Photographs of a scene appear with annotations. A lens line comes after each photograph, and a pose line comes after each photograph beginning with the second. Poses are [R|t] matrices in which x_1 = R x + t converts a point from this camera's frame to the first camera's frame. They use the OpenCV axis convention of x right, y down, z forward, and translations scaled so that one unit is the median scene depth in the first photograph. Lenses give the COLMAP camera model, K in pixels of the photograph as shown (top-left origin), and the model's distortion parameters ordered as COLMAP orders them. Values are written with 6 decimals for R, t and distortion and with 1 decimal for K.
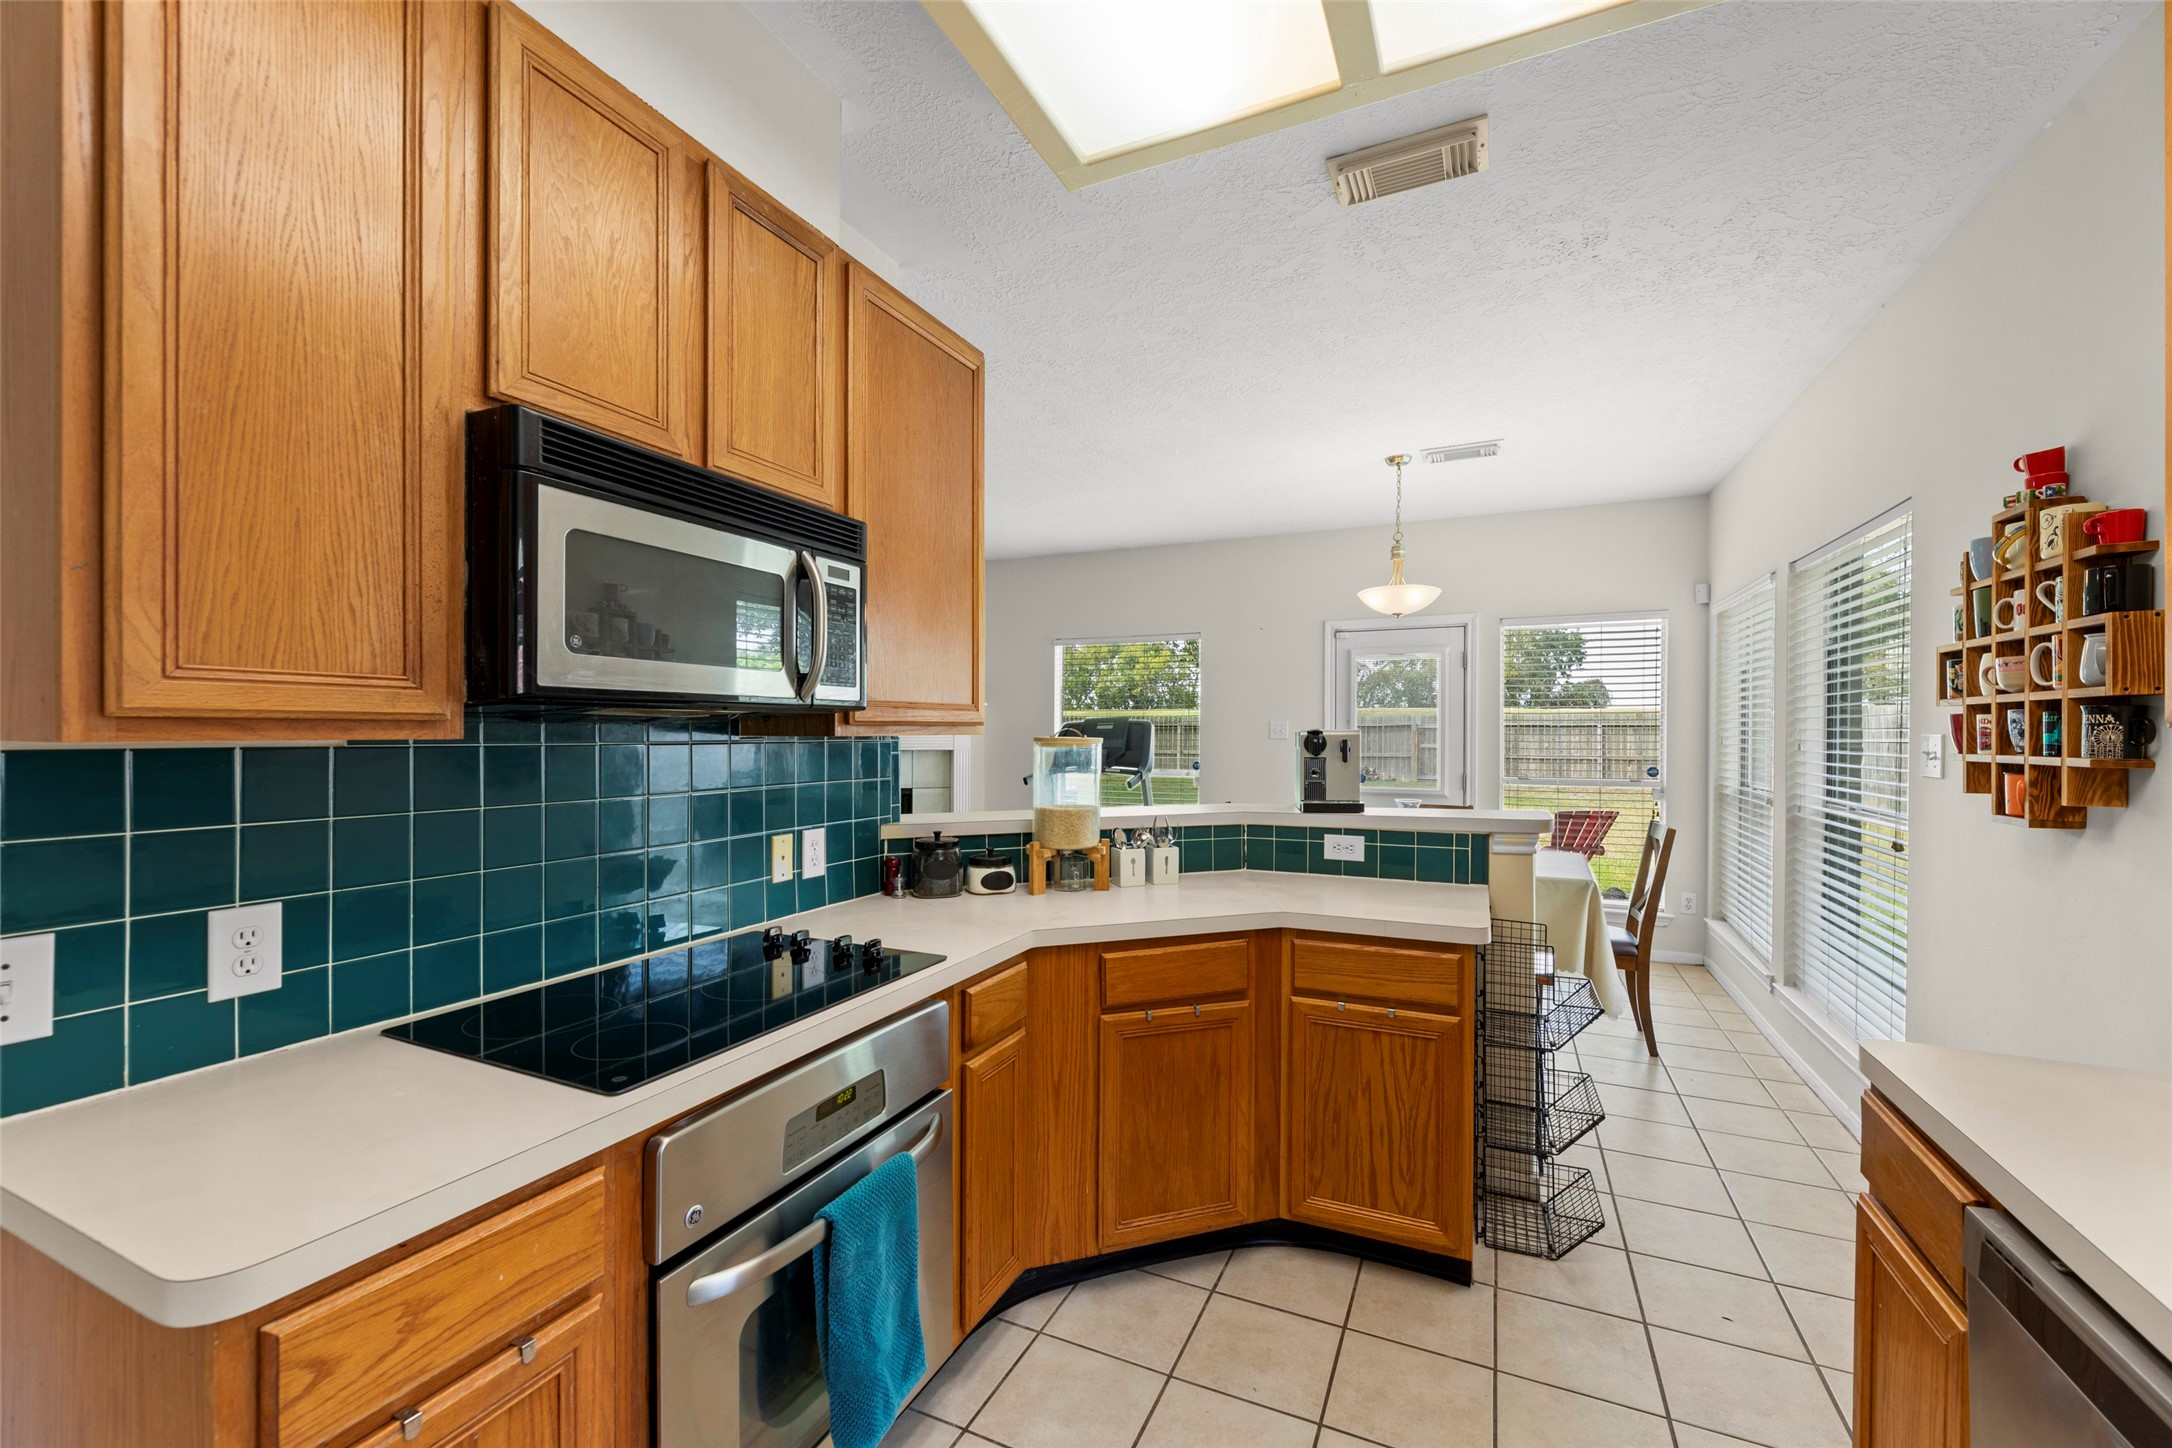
lens RADIAL K [[880.6, 0, 1085.2], [0, 880.6, 730.7], [0, 0, 1]] dist [-0.000575, -0.000015]
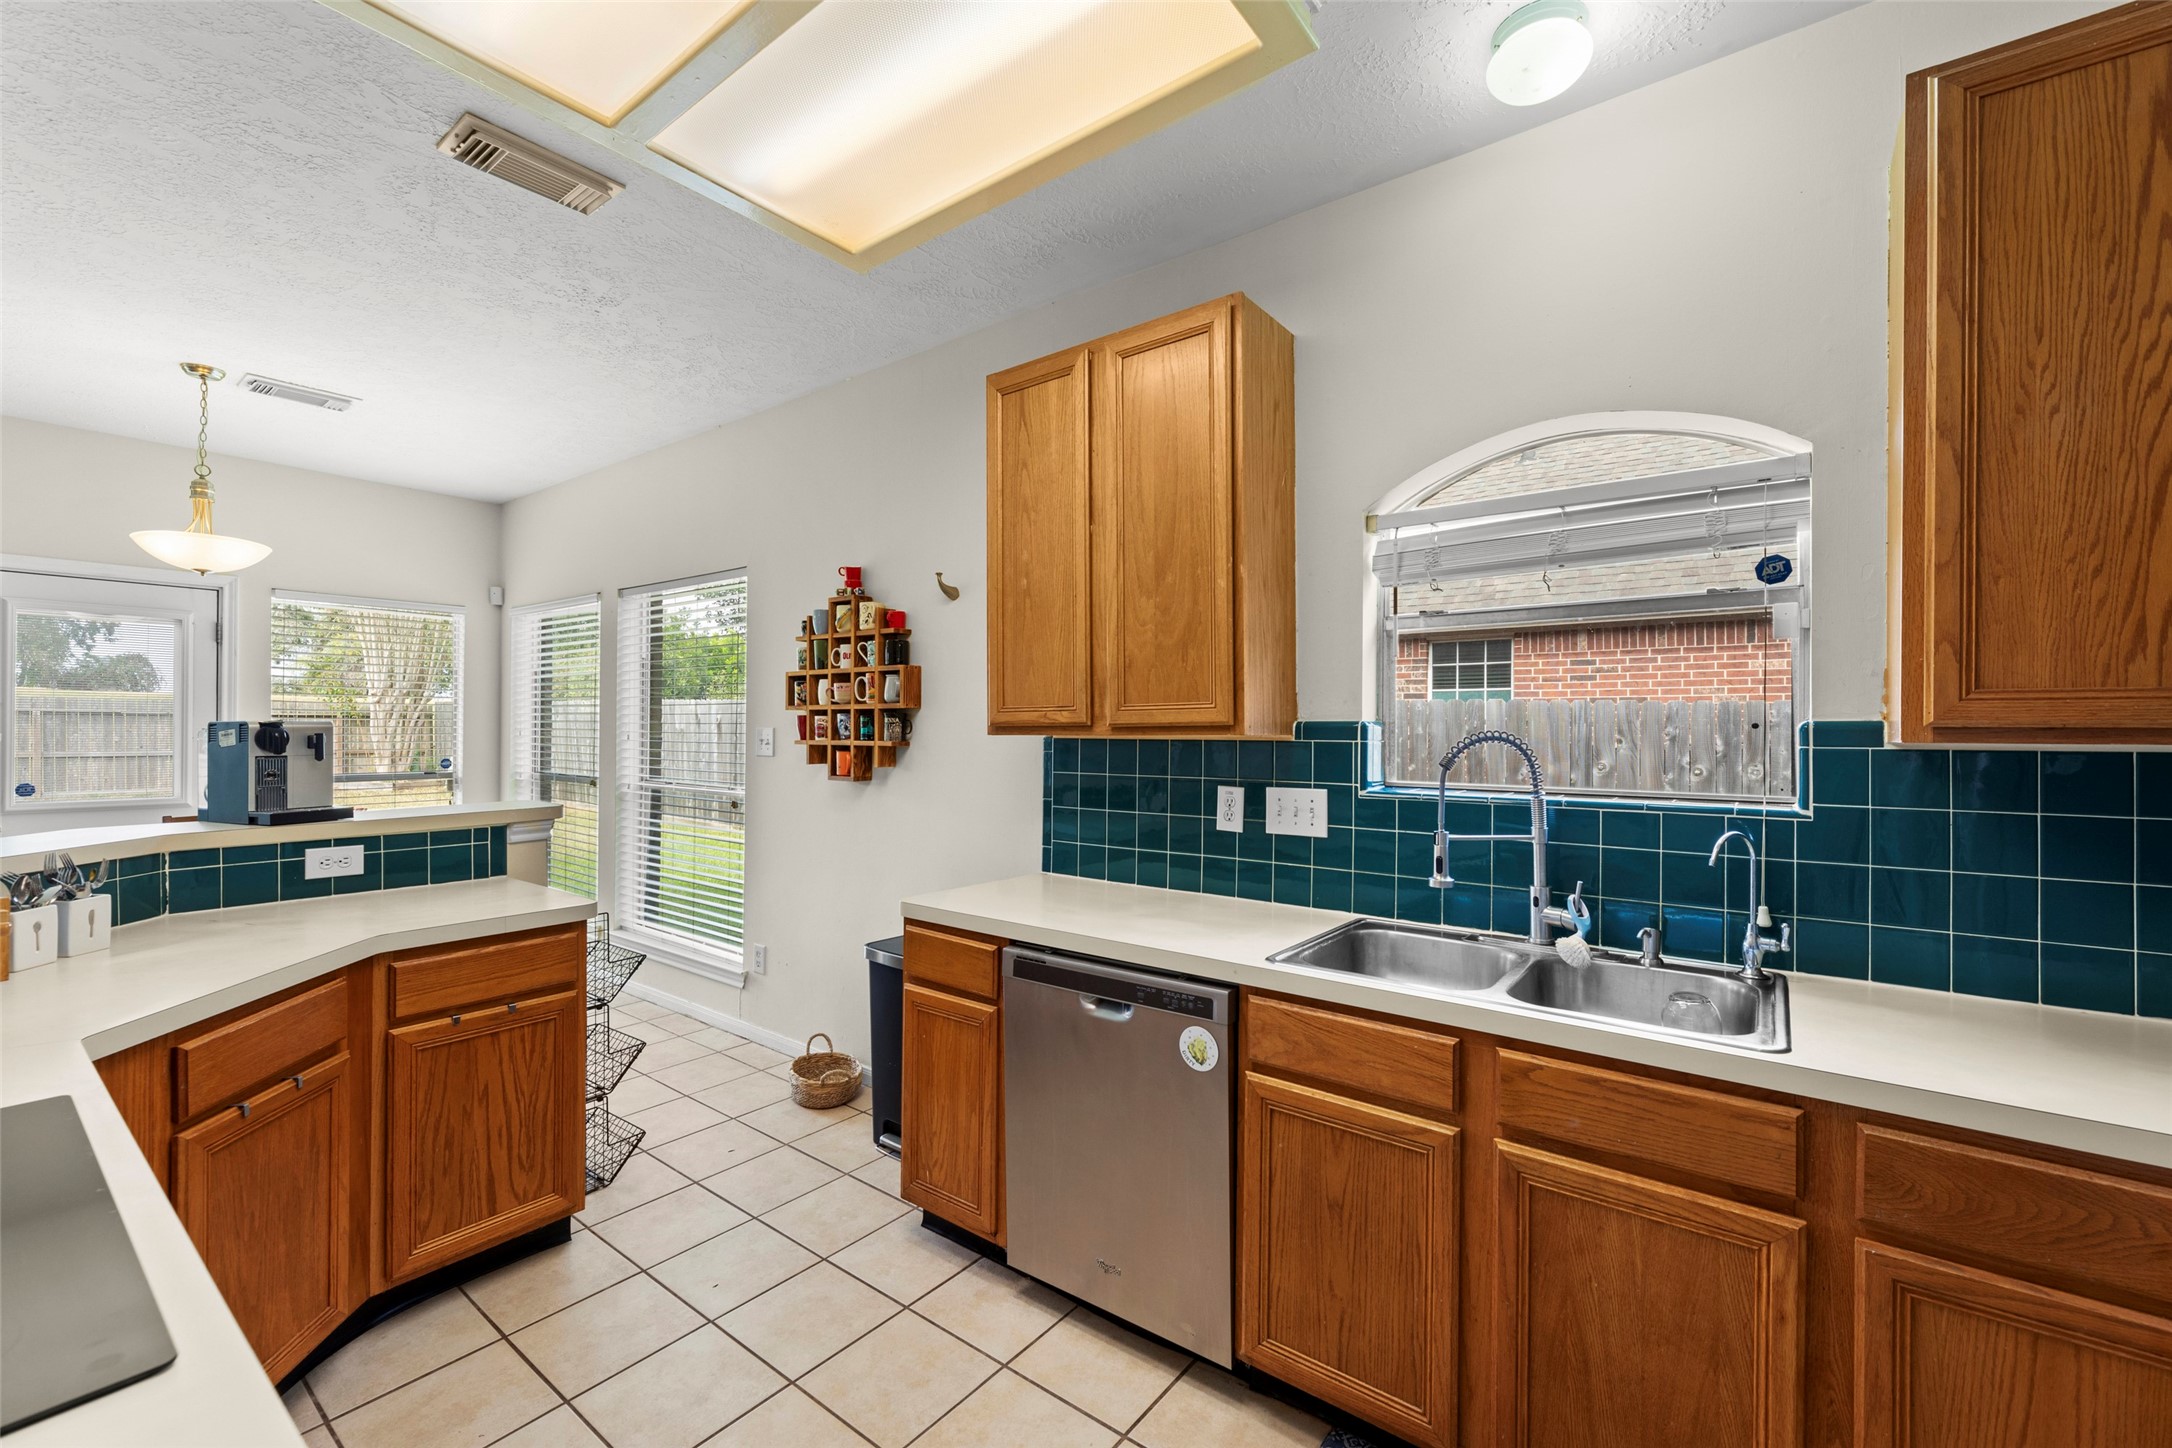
lens RADIAL K [[882.1, 0, 1089.7], [0, 882.1, 717.7], [0, 0, 1]] dist [0.000130, -0.000022]
pose [[0.213769, 0.011943, 0.976811, -0.492935], [-0.007457, 0.999916, -0.010594, -0.001599], [-0.976856, -0.005020, 0.213840, 0.151417]]
